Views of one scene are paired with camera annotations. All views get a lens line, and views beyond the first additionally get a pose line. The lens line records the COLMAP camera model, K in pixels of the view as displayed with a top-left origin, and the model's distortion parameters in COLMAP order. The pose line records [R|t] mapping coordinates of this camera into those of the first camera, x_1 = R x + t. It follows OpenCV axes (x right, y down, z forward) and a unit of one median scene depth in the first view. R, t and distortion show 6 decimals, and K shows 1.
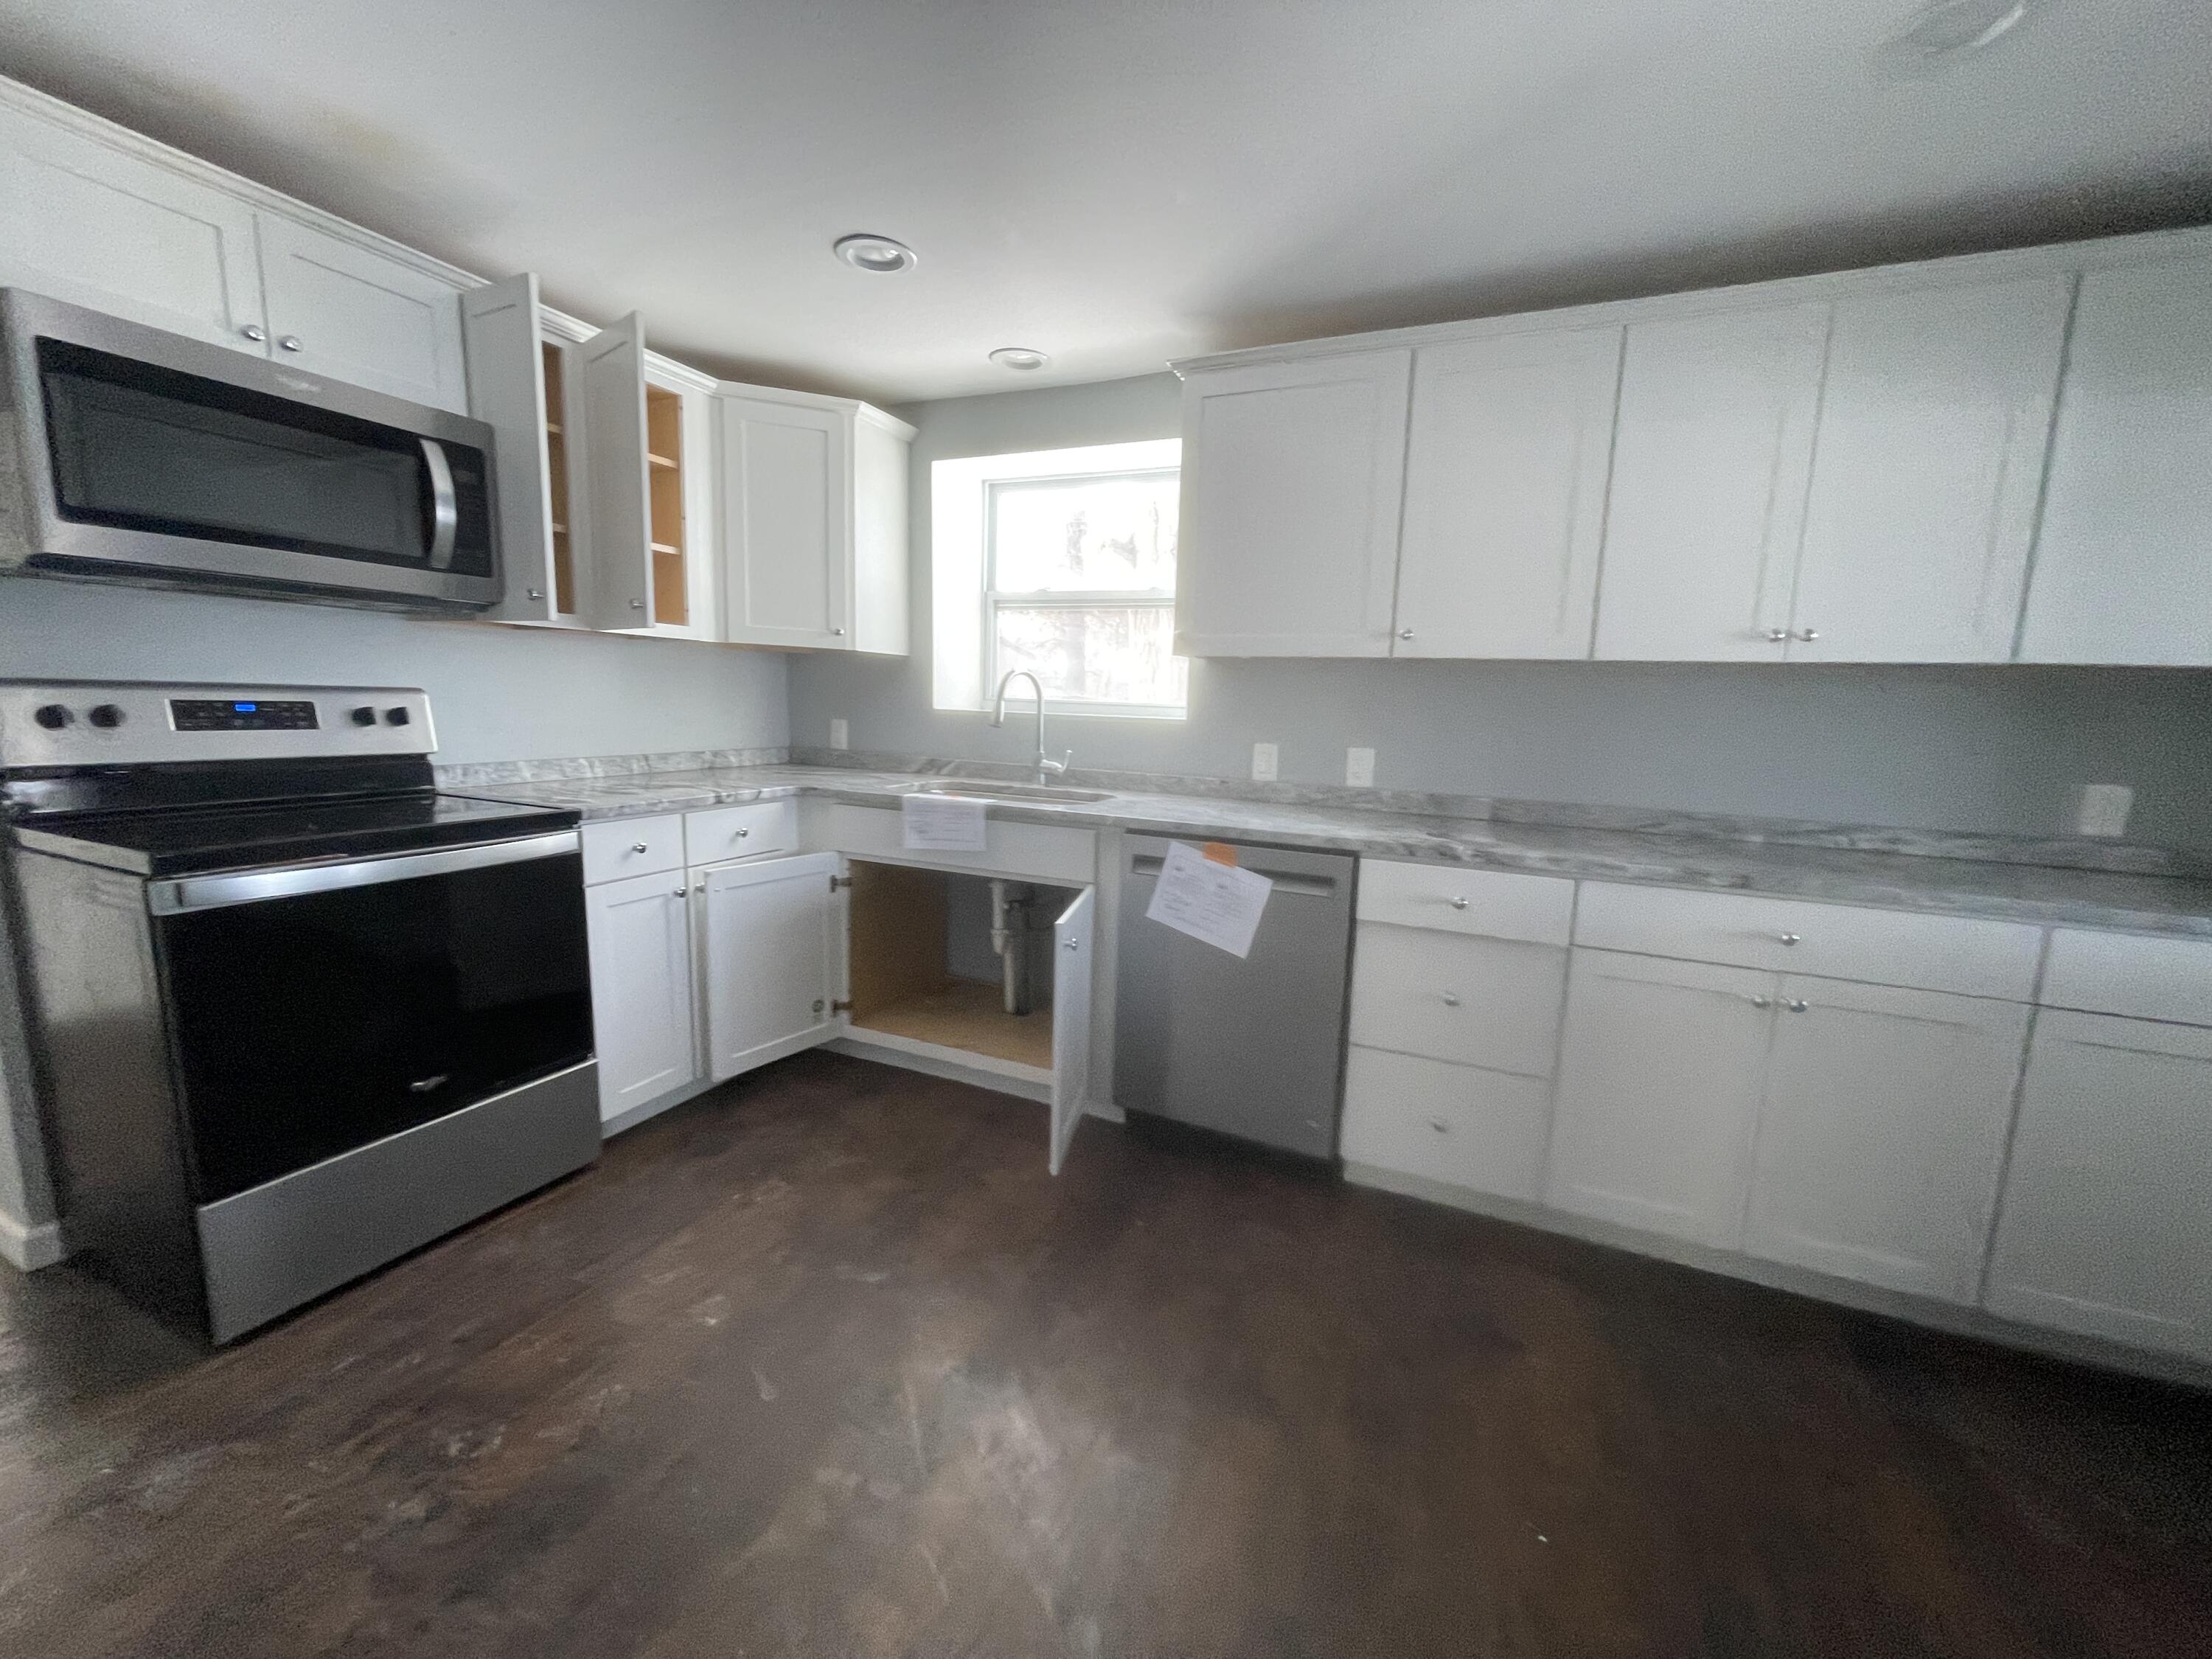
lens RADIAL K [[885.5, 0, 1092.4], [0, 885.5, 832.7], [0, 0, 1]] dist [0.001759, 0.000227]
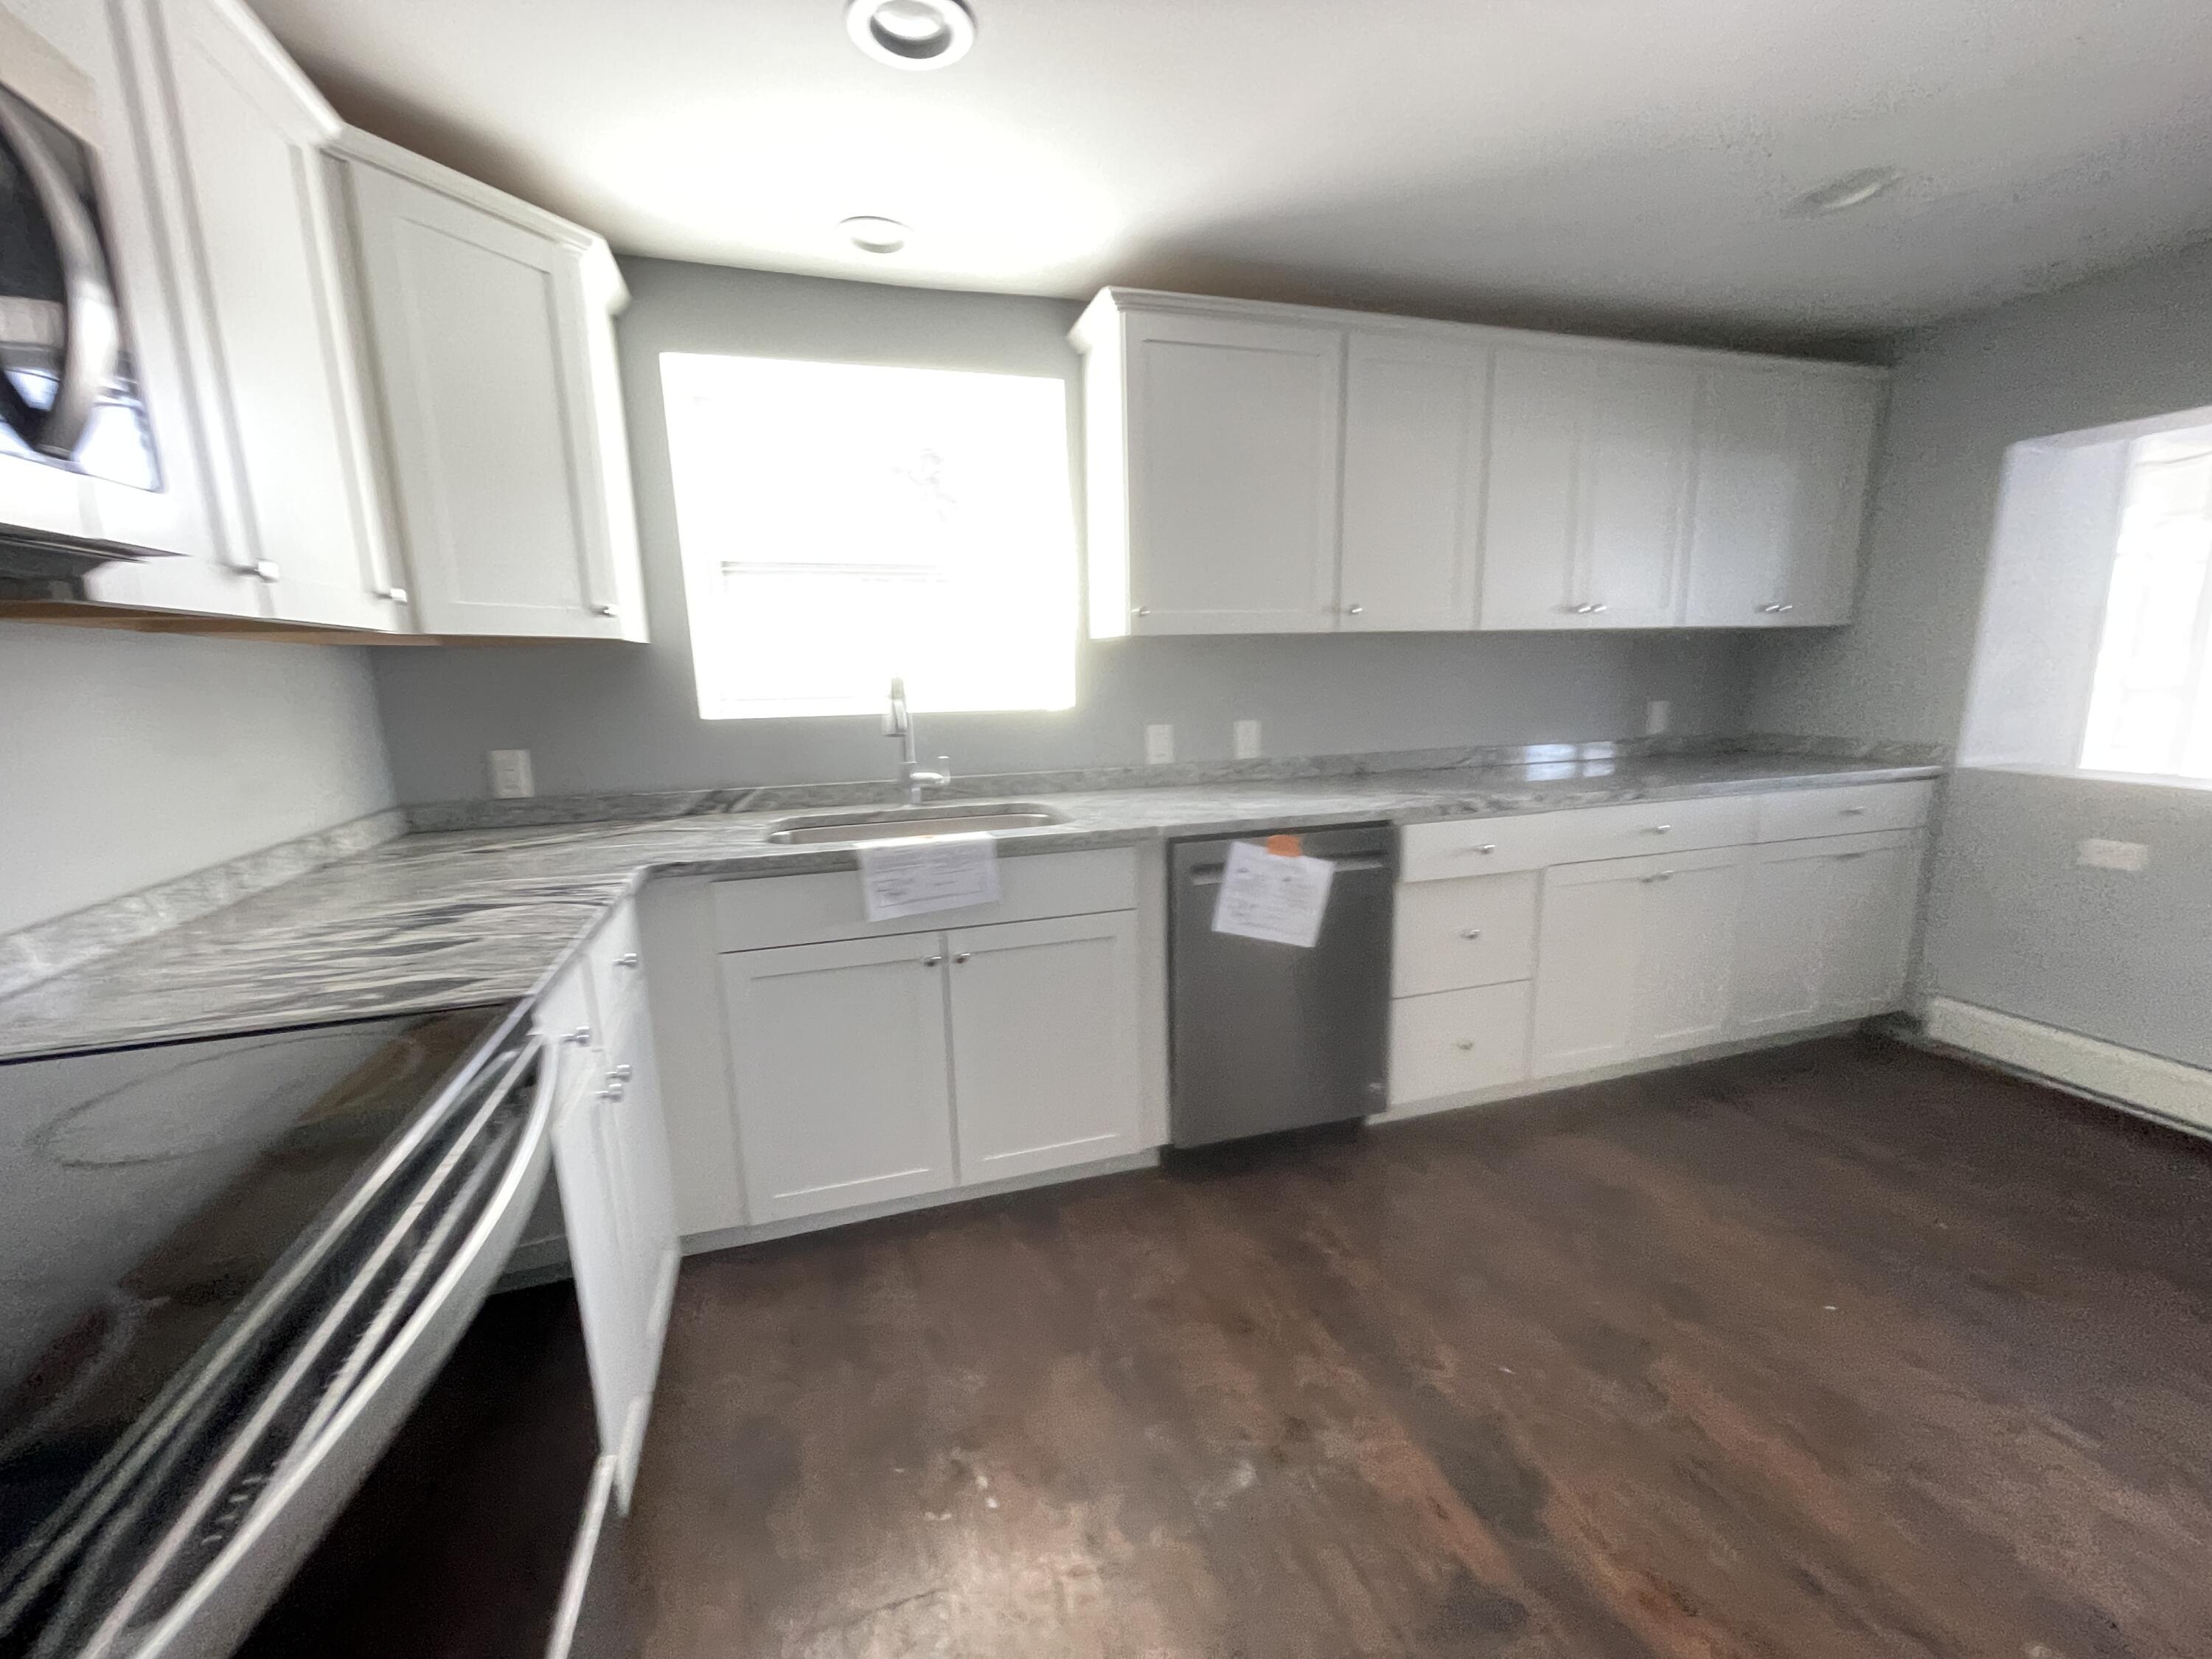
lens RADIAL K [[885.5, 0, 1094.3], [0, 885.5, 828.2], [0, 0, 1]] dist [0.001759, 0.000227]
pose [[0.750460, -0.168530, 0.639067, -0.532406], [0.146845, 0.985291, 0.087393, -0.093771], [-0.644396, 0.028259, 0.764170, 0.357319]]
